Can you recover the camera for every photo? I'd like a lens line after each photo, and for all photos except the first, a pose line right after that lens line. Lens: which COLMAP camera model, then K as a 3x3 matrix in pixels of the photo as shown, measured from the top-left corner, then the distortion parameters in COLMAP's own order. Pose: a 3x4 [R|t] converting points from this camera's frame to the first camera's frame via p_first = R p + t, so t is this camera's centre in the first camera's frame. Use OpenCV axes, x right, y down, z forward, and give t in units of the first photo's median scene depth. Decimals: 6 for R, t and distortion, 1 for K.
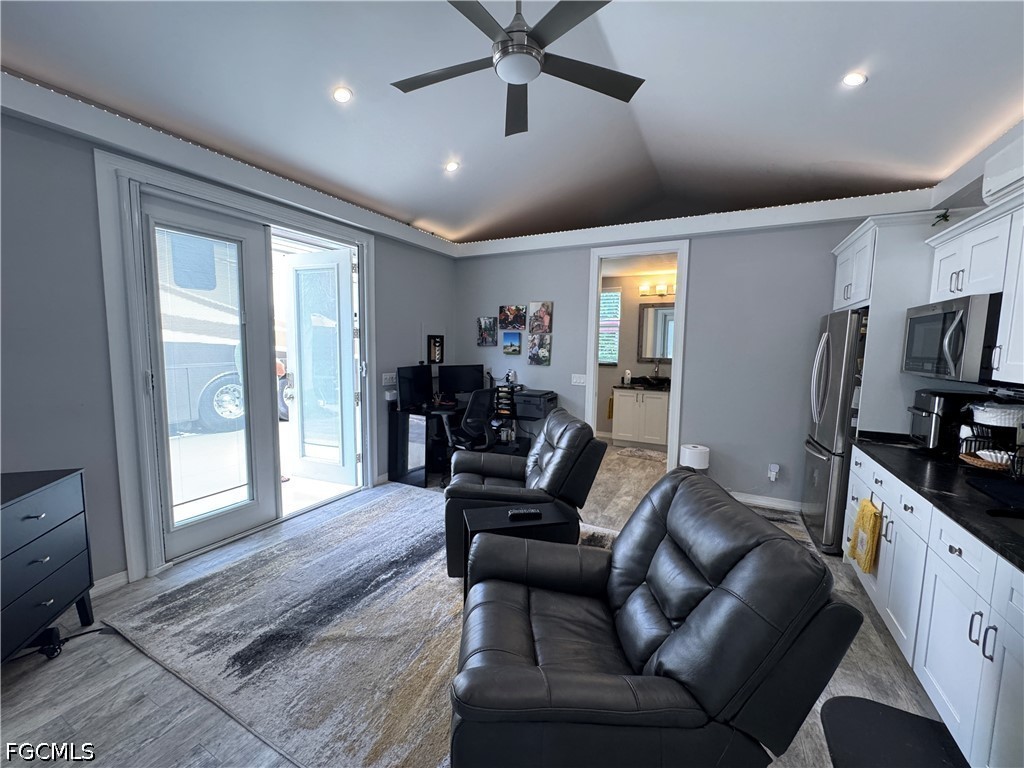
lens RADIAL K [[407.4, 0, 509.6], [0, 407.4, 383.9], [0, 0, 1]] dist [-0.004261, 0.000342]
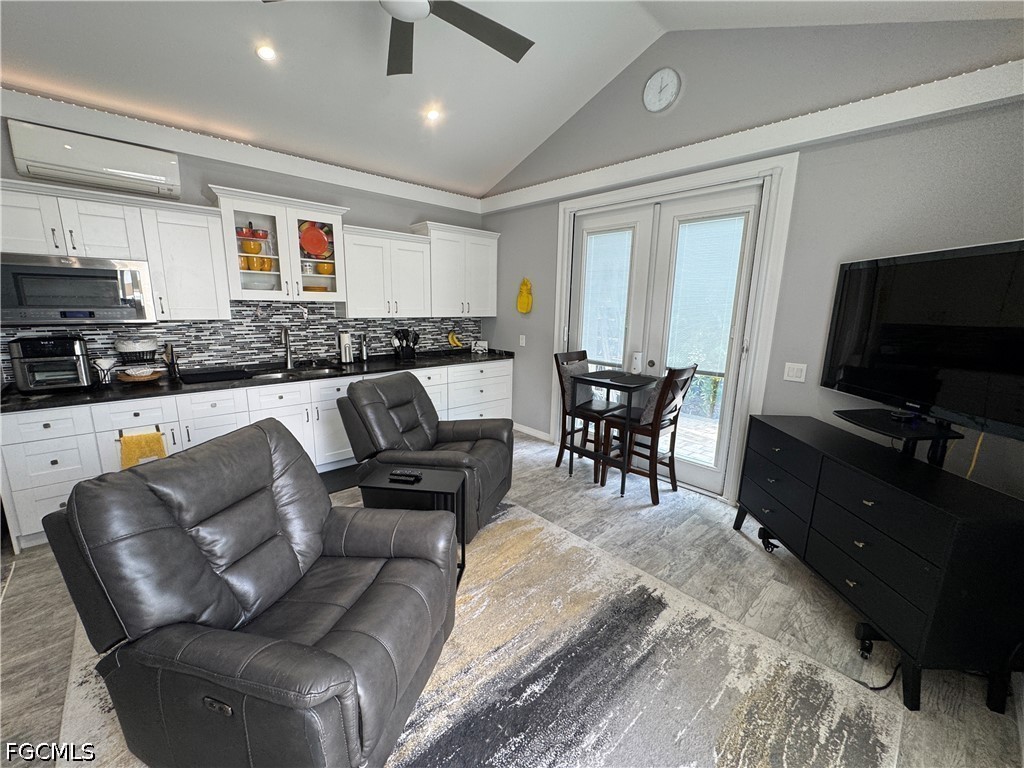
lens RADIAL K [[407.4, 0, 509.6], [0, 407.4, 383.9], [0, 0, 1]] dist [-0.004261, 0.000342]
pose [[-0.940956, -0.100713, 0.323202, -0.402910], [-0.002956, 0.957130, 0.289644, -0.156018], [-0.338517, 0.271587, -0.900914, 1.376967]]
